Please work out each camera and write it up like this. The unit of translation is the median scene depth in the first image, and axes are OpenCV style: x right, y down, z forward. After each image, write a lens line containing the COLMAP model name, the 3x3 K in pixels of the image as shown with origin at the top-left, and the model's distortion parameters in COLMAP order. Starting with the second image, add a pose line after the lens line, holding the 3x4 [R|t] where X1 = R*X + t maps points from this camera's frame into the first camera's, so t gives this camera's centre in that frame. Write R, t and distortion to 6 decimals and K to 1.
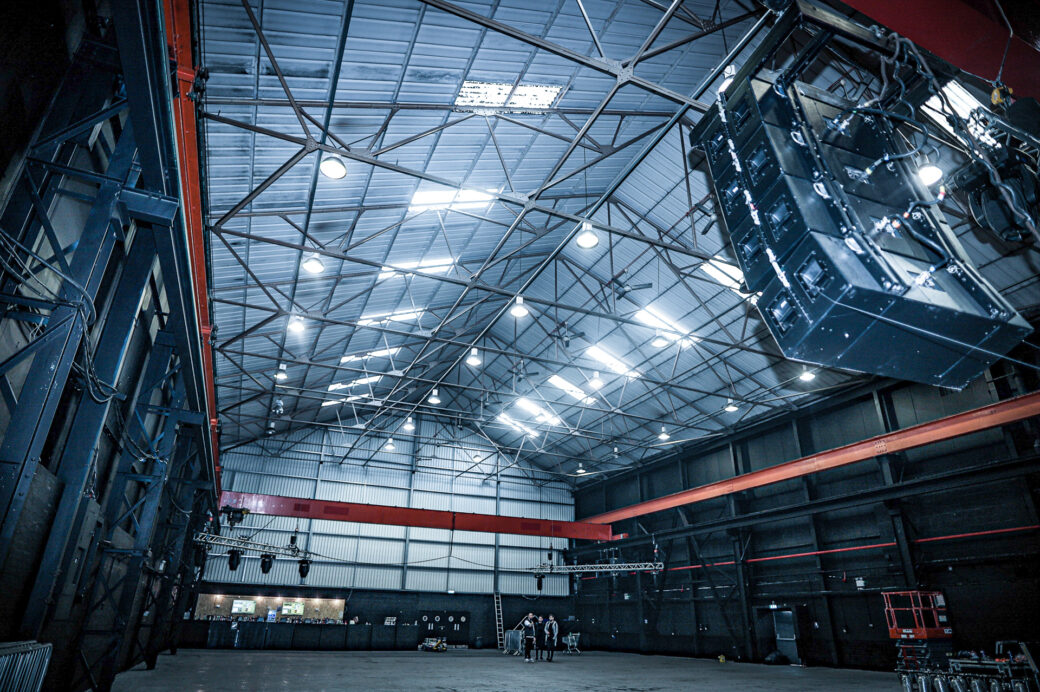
lens RADIAL K [[600.2, 0, 514.8], [0, 600.2, 342.7], [0, 0, 1]] dist [-0.028513, 0.001227]
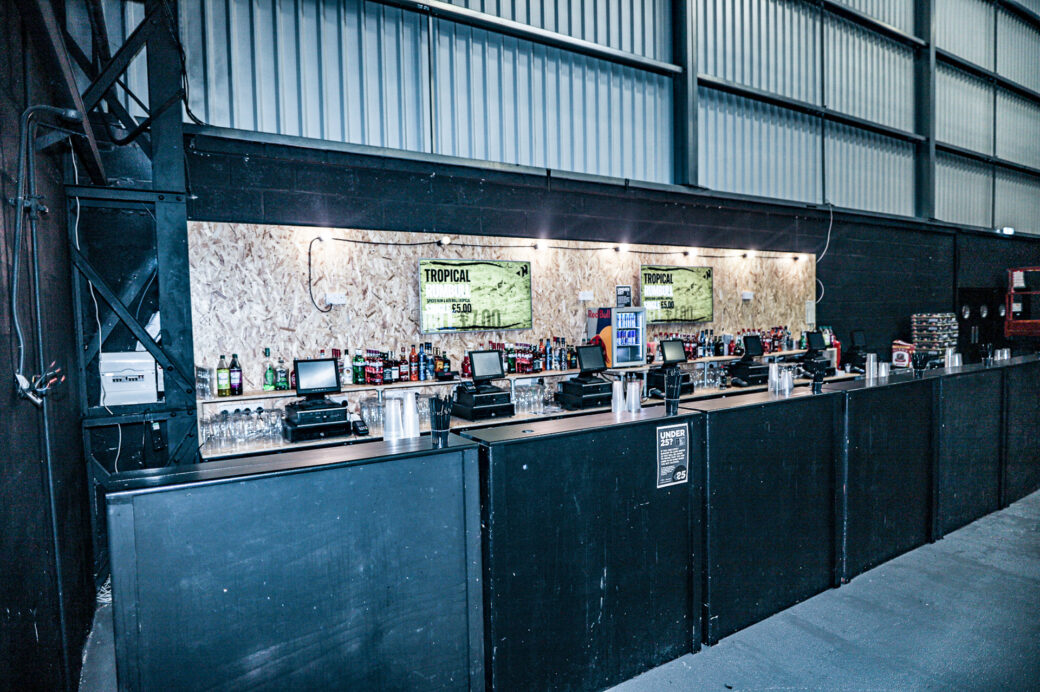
lens RADIAL K [[600.2, 0, 517.6], [0, 600.2, 344.9], [0, 0, 1]] dist [-0.028513, 0.001227]
pose [[0.989799, -0.047699, 0.134246, -0.501179], [-0.022671, 0.877546, 0.478956, 0.400511], [-0.140652, -0.477113, 0.867514, 0.902167]]
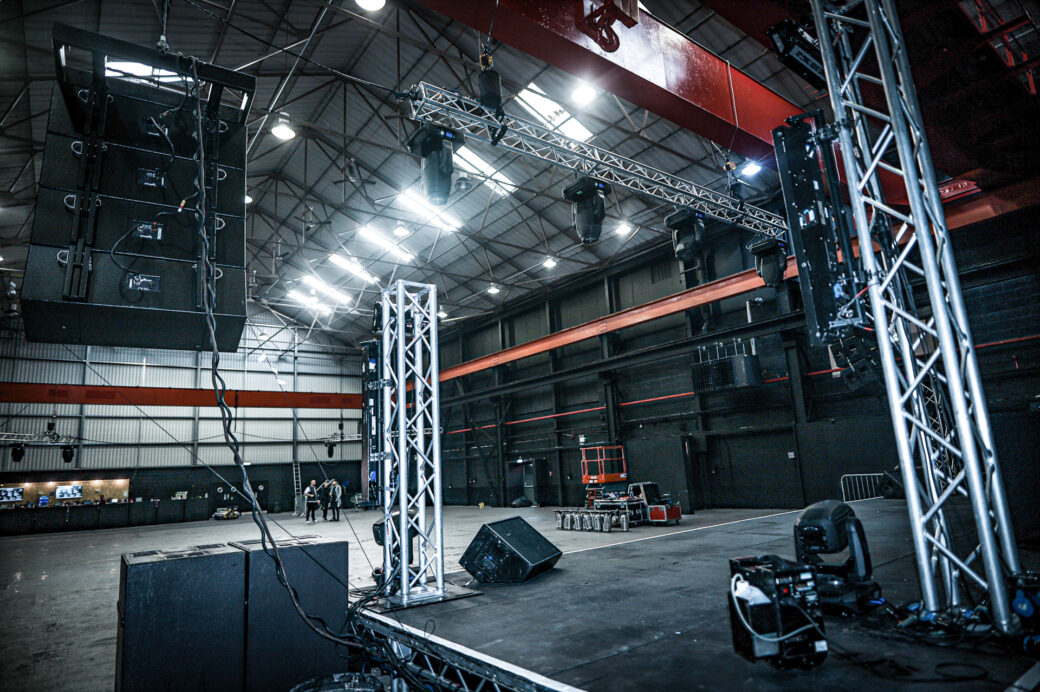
lens RADIAL K [[600.2, 0, 521.5], [0, 600.2, 343.1], [0, 0, 1]] dist [-0.028513, 0.001227]
pose [[0.969705, -0.021750, 0.243307, 0.130144], [-0.032413, 0.975764, 0.216410, -0.028508], [-0.242118, -0.217741, 0.945499, -0.048761]]
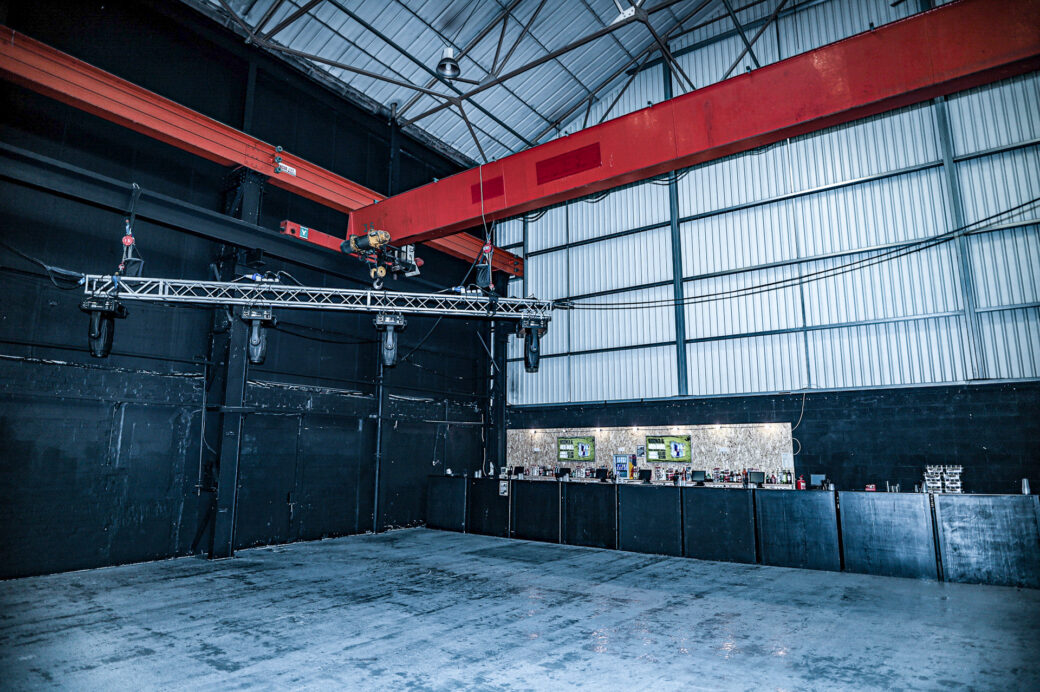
lens RADIAL K [[600.2, 0, 520.5], [0, 600.2, 346.2], [0, 0, 1]] dist [-0.028513, 0.001227]
pose [[0.506152, -0.167029, -0.846116, -0.054250], [0.370885, 0.927872, 0.038697, 0.353771], [0.778624, -0.333398, 0.531593, 0.783748]]
